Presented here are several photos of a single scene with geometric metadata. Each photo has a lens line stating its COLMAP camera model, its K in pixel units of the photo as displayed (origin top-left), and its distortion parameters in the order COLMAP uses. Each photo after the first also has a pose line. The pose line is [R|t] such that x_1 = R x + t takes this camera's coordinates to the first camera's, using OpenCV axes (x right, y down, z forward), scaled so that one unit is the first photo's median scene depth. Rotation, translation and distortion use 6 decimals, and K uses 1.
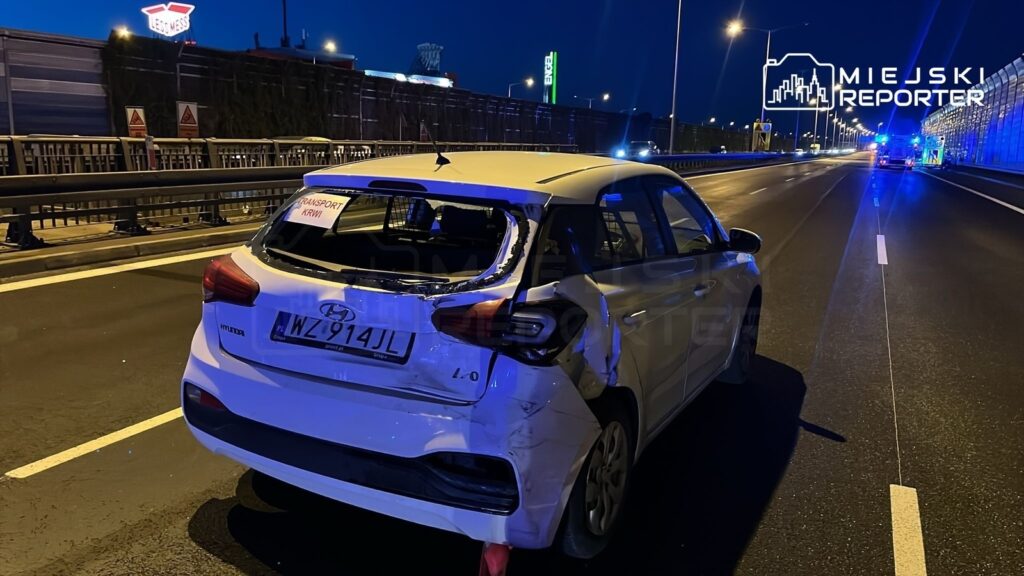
lens RADIAL K [[819.8, 0, 517.8], [0, 819.8, 274.7], [0, 0, 1]] dist [0.071725, -0.107355]
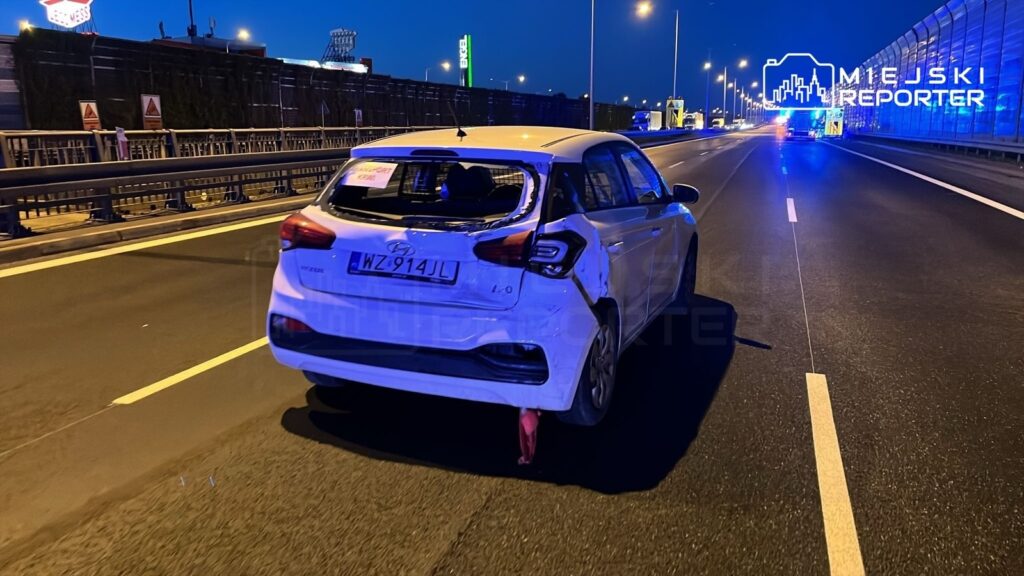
lens RADIAL K [[819.8, 0, 517.8], [0, 819.8, 274.7], [0, 0, 1]] dist [0.071725, -0.107355]
pose [[0.994466, -0.049398, 0.092723, -0.091471], [0.047566, 0.998629, 0.021868, 0.039216], [-0.093676, -0.017337, 0.995452, -0.198780]]
